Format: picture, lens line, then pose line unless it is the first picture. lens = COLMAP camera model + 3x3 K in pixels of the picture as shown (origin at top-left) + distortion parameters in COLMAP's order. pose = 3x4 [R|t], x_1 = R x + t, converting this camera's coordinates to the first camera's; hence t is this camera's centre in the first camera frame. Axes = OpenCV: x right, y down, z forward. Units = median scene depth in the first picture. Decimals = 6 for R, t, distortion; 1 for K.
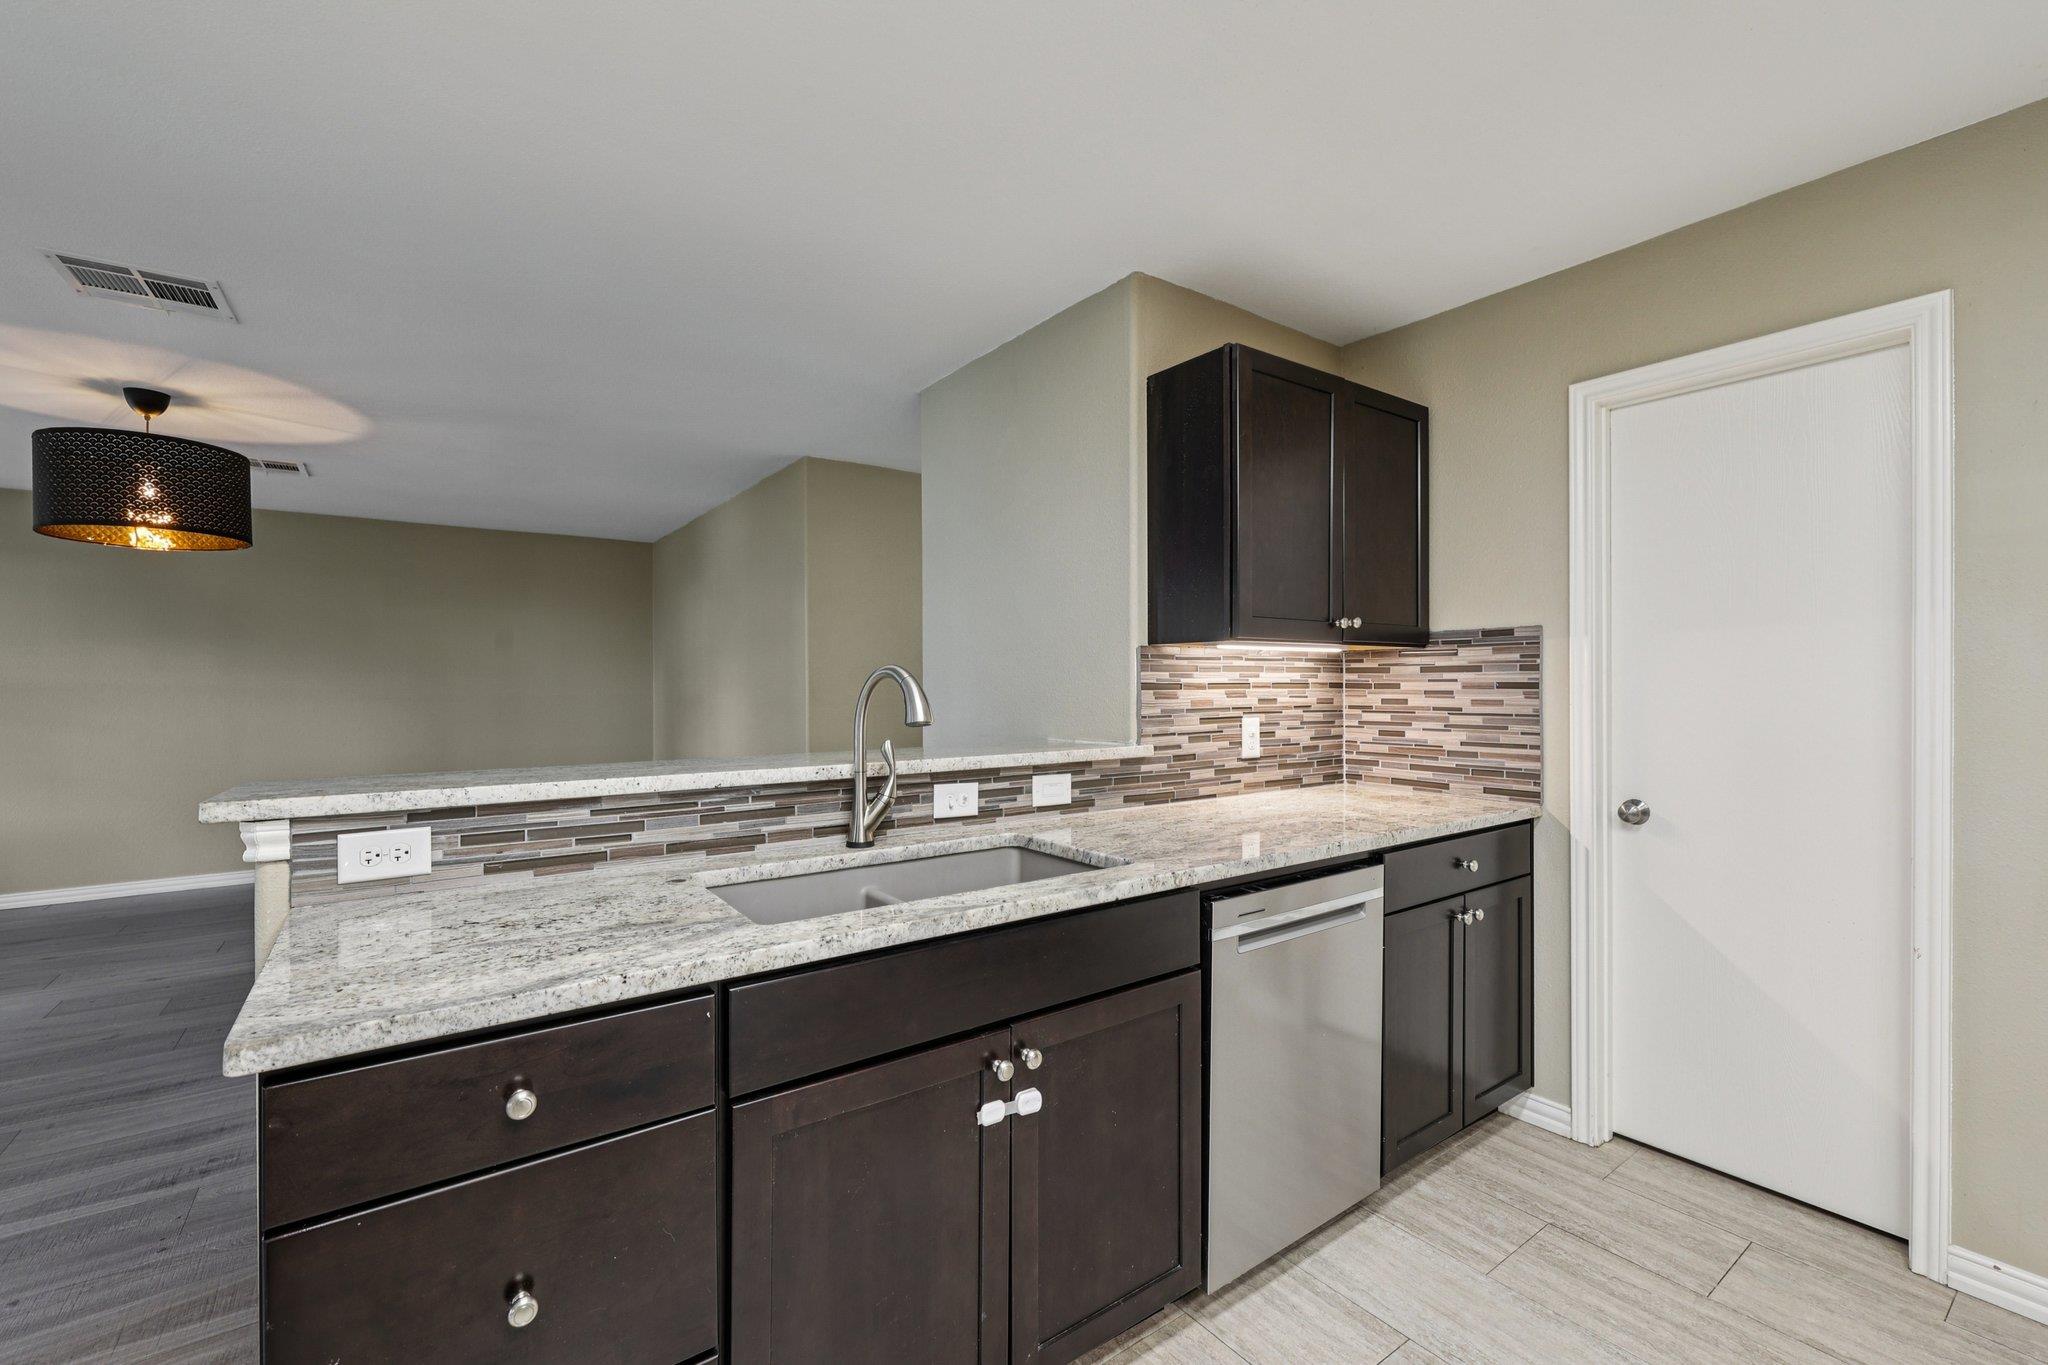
lens RADIAL K [[857.1, 0, 1027.8], [0, 857.1, 680.8], [0, 0, 1]] dist [-0.004353, -0.000218]
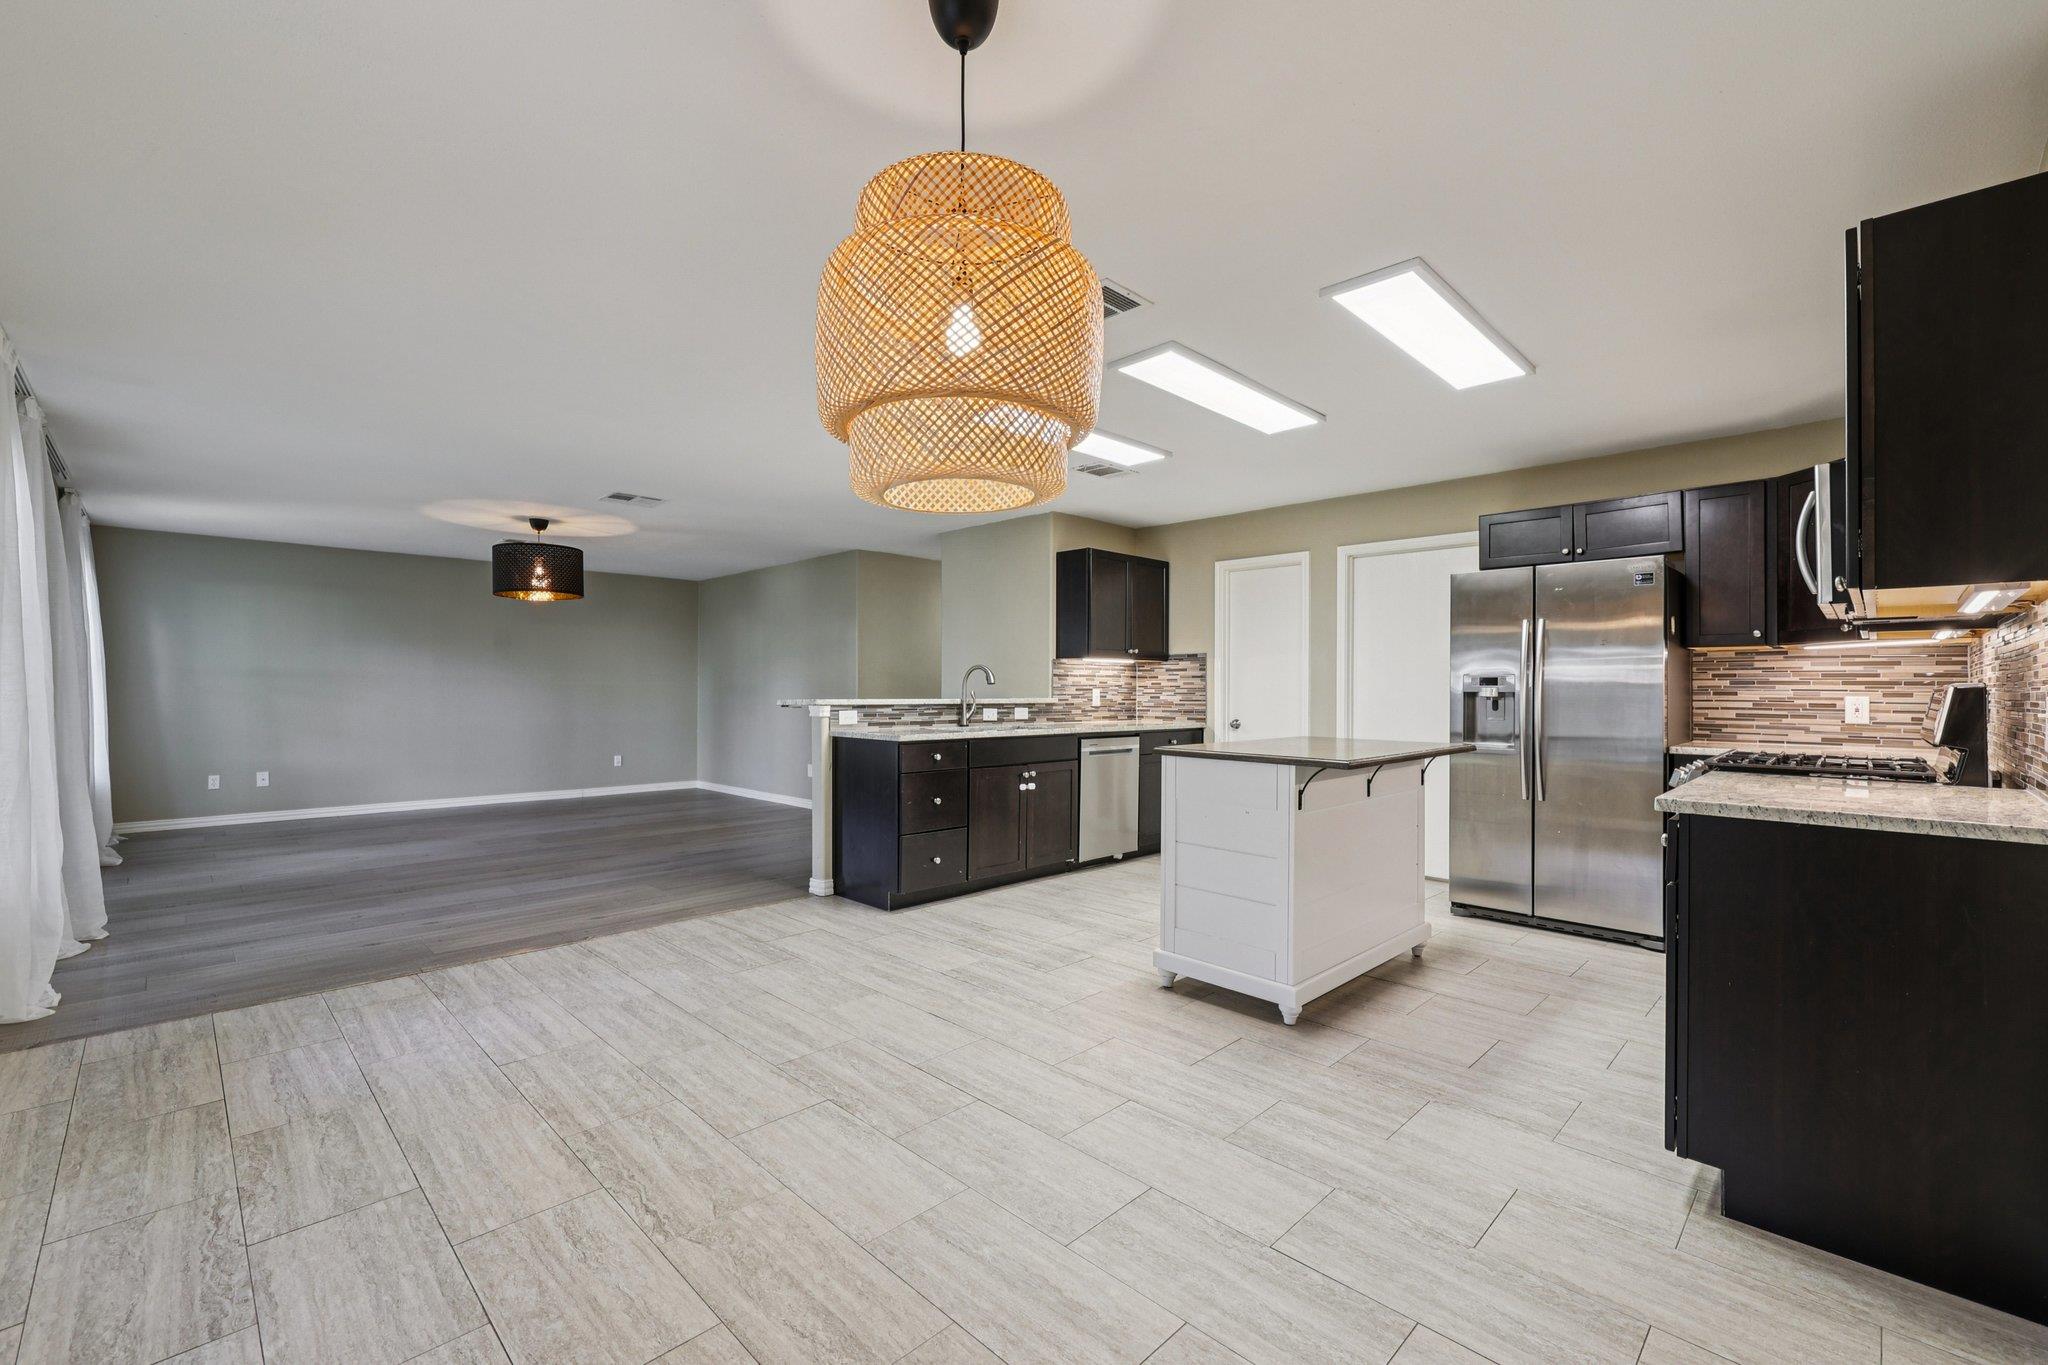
lens RADIAL K [[857.1, 0, 1027.8], [0, 857.1, 680.8], [0, 0, 1]] dist [-0.004353, -0.000218]
pose [[0.987366, 0.009698, 0.158156, -0.324414], [-0.008340, 0.999922, -0.009253, 0.045091], [-0.158234, 0.007817, 0.987371, -1.407672]]
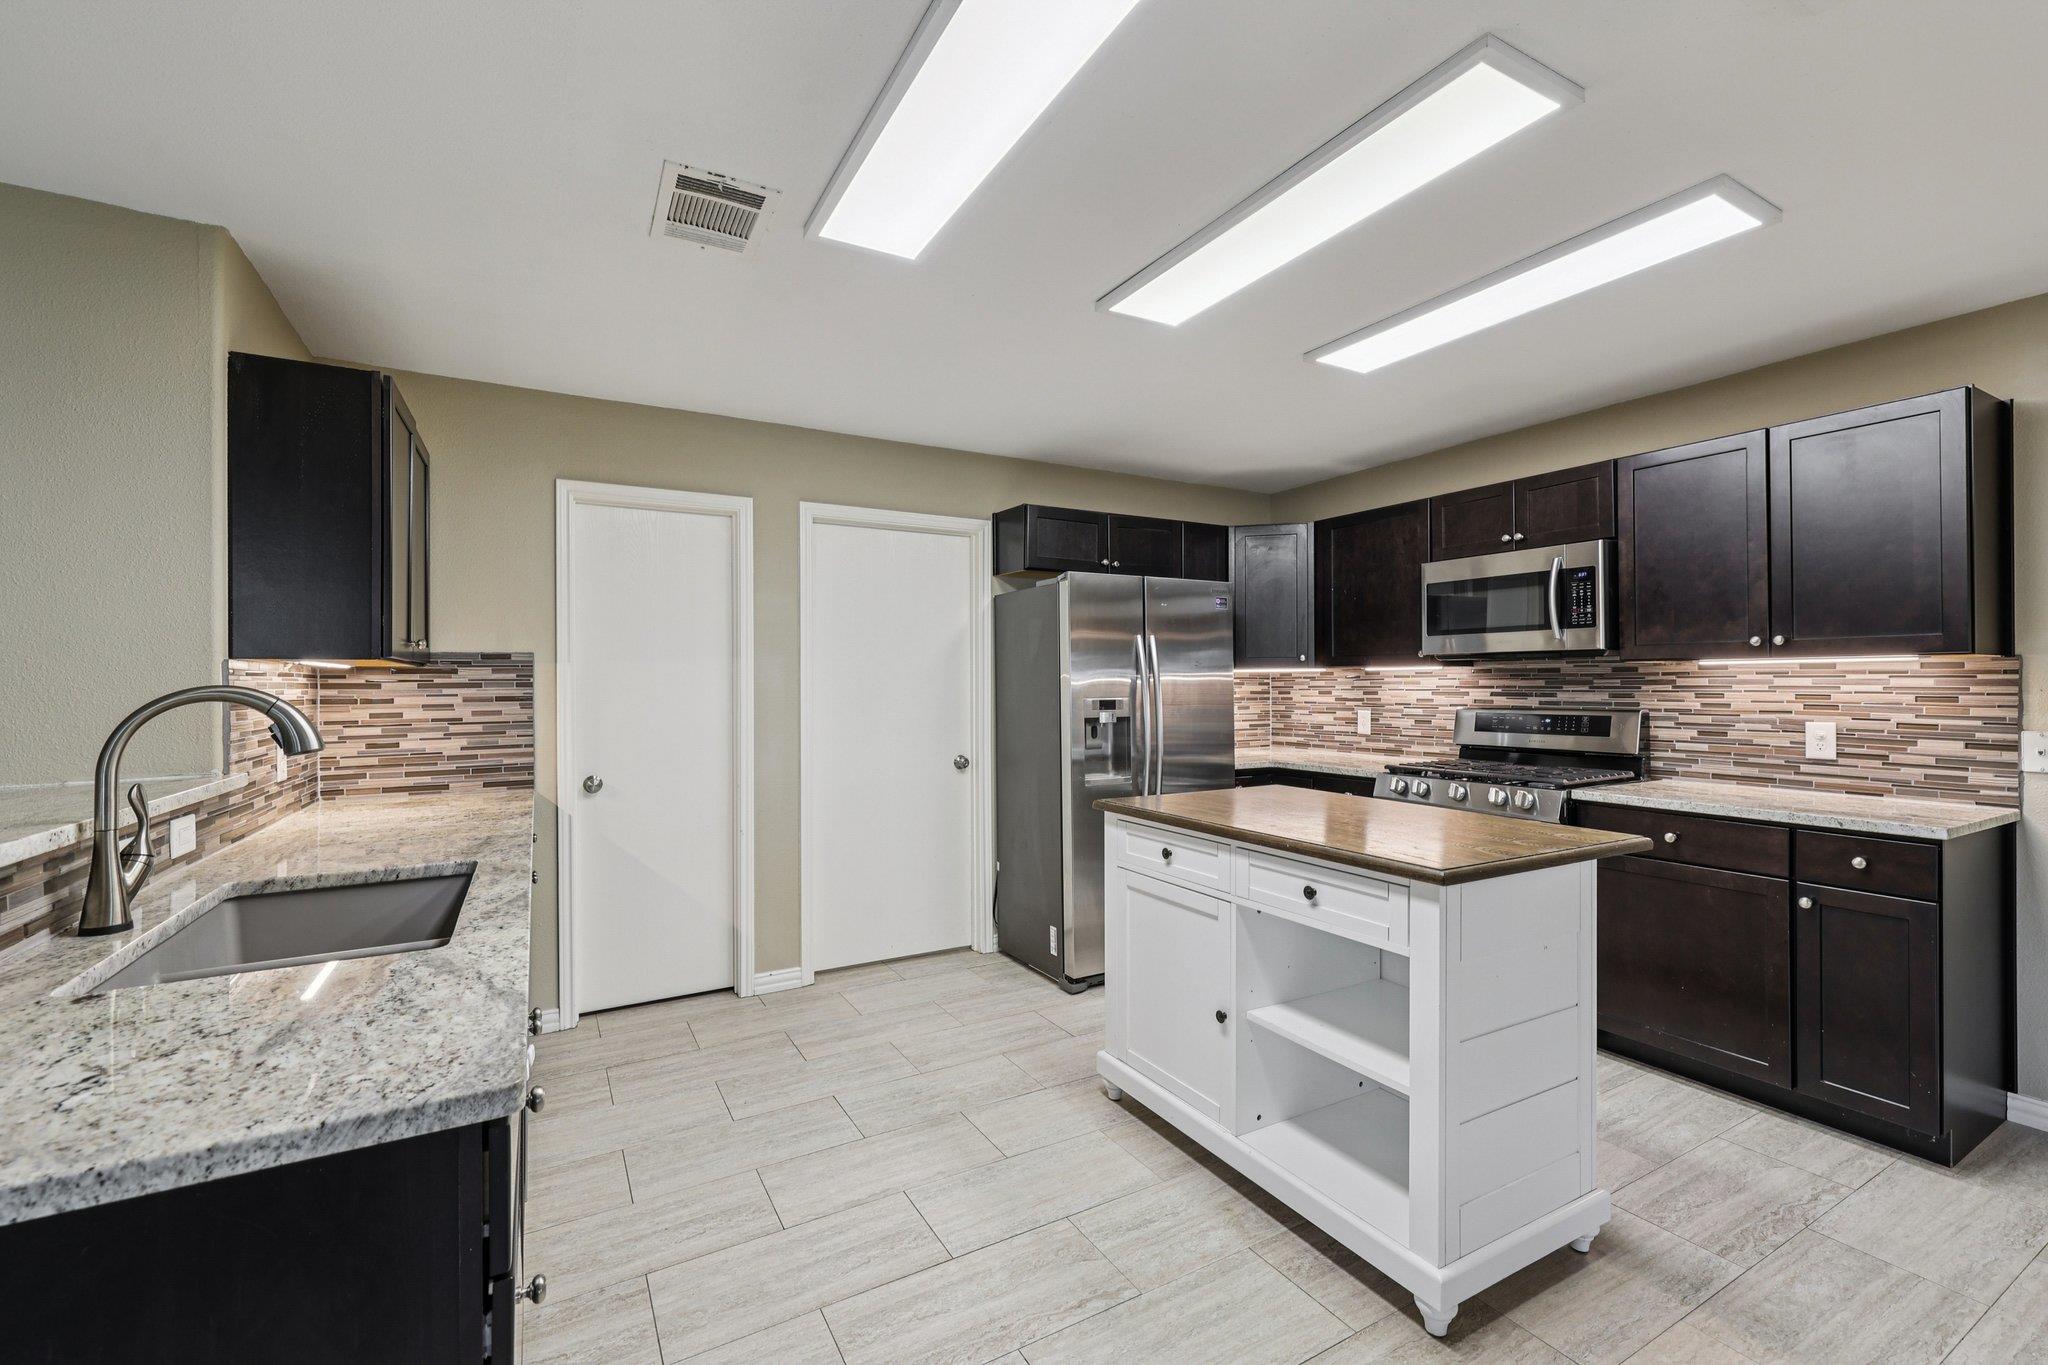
lens RADIAL K [[862.0, 0, 1027.9], [0, 862.0, 677.4], [0, 0, 1]] dist [-0.000095, 0.000379]
pose [[0.110839, 0.008595, 0.993801, -0.613656], [0.004791, 0.999946, -0.009183, -0.010773], [-0.993827, 0.005779, 0.110792, 0.094684]]
